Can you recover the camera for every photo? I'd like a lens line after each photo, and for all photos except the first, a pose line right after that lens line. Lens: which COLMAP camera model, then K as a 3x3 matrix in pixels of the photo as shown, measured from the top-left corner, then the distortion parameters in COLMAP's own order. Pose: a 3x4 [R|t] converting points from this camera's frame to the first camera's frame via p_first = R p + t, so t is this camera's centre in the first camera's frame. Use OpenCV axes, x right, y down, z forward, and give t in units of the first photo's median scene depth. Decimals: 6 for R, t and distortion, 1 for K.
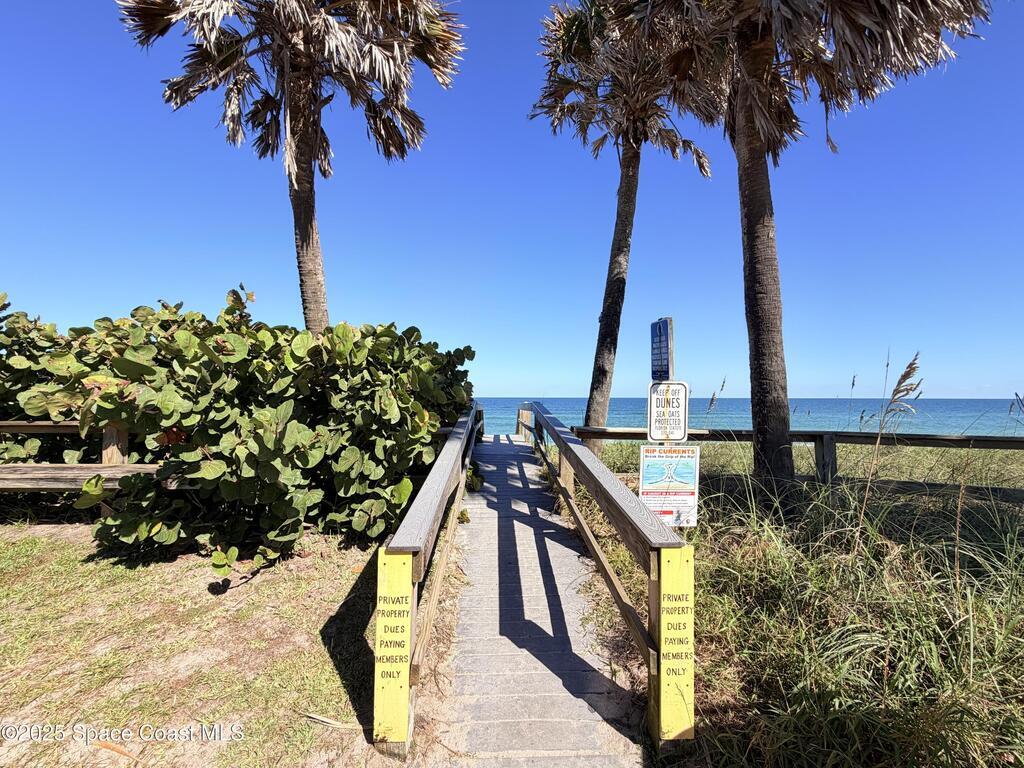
lens RADIAL K [[407.5, 0, 512.0], [0, 407.5, 384.0], [0, 0, 1]] dist [0.000277, -0.000163]
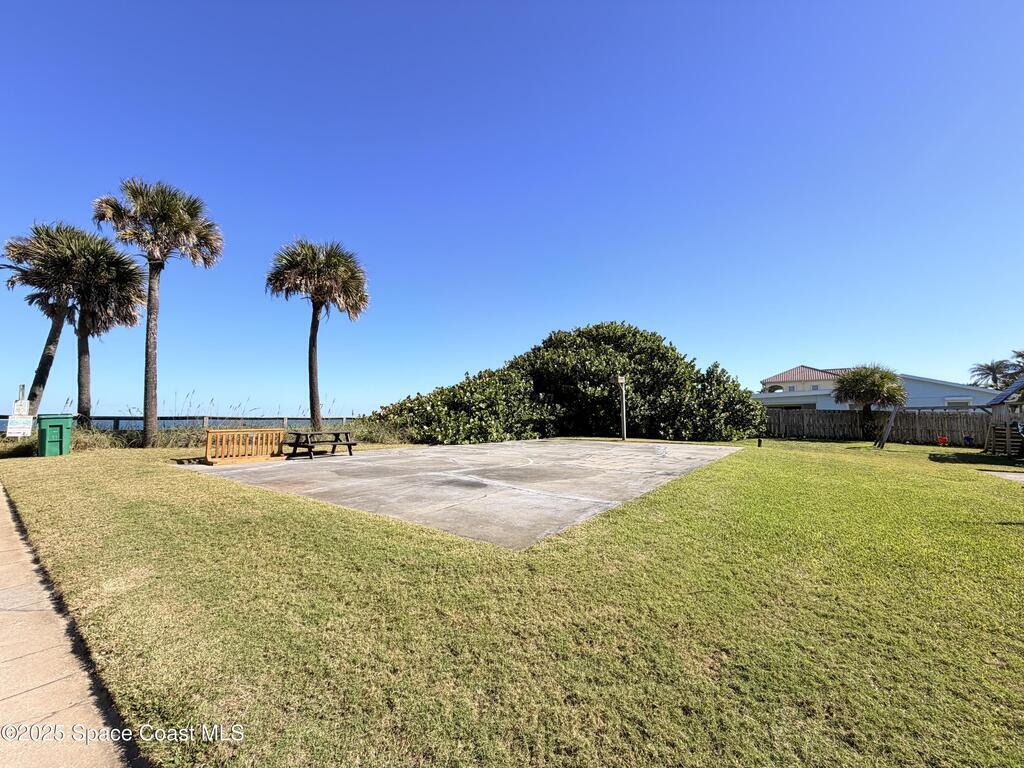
lens RADIAL K [[407.5, 0, 512.0], [0, 407.5, 384.0], [0, 0, 1]] dist [0.000277, -0.000163]
pose [[0.612471, 0.069754, 0.787409, 0.094165], [-0.019355, 0.997124, -0.073277, 0.023013], [-0.790256, 0.029640, 0.612060, -3.388303]]
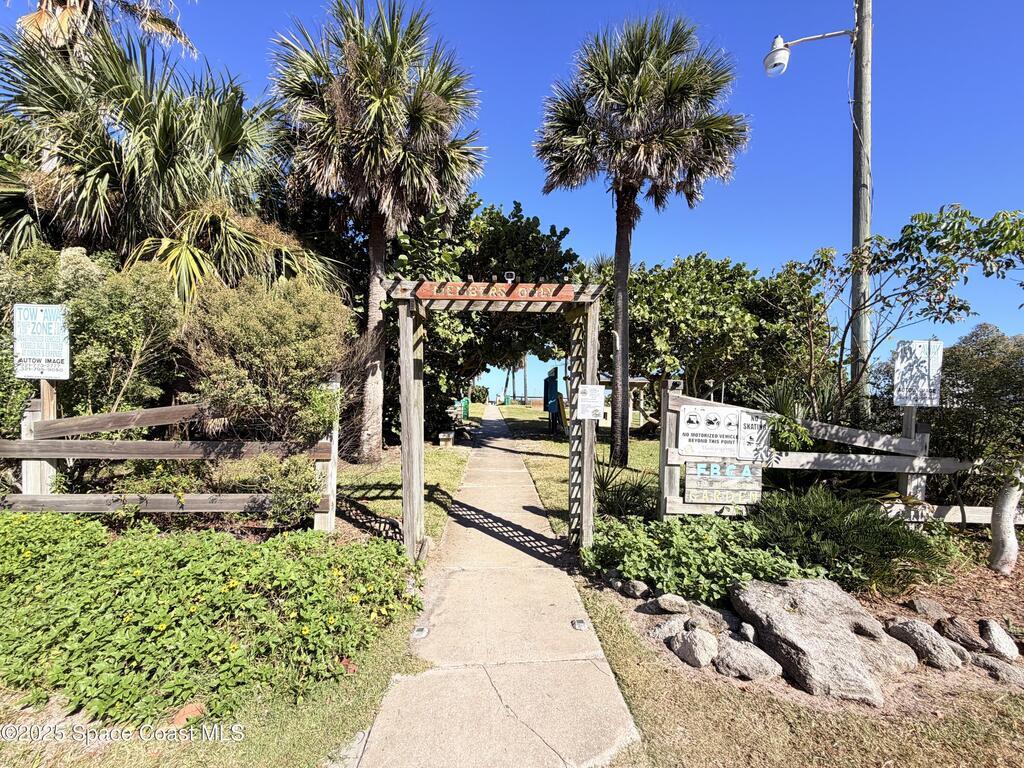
lens RADIAL K [[407.5, 0, 512.0], [0, 407.5, 384.0], [0, 0, 1]] dist [0.000277, -0.000163]
pose [[0.999286, 0.027928, 0.025448, 0.211632], [-0.027373, 0.999385, -0.021896, 0.021894], [-0.026044, 0.021184, 0.999436, -9.524607]]
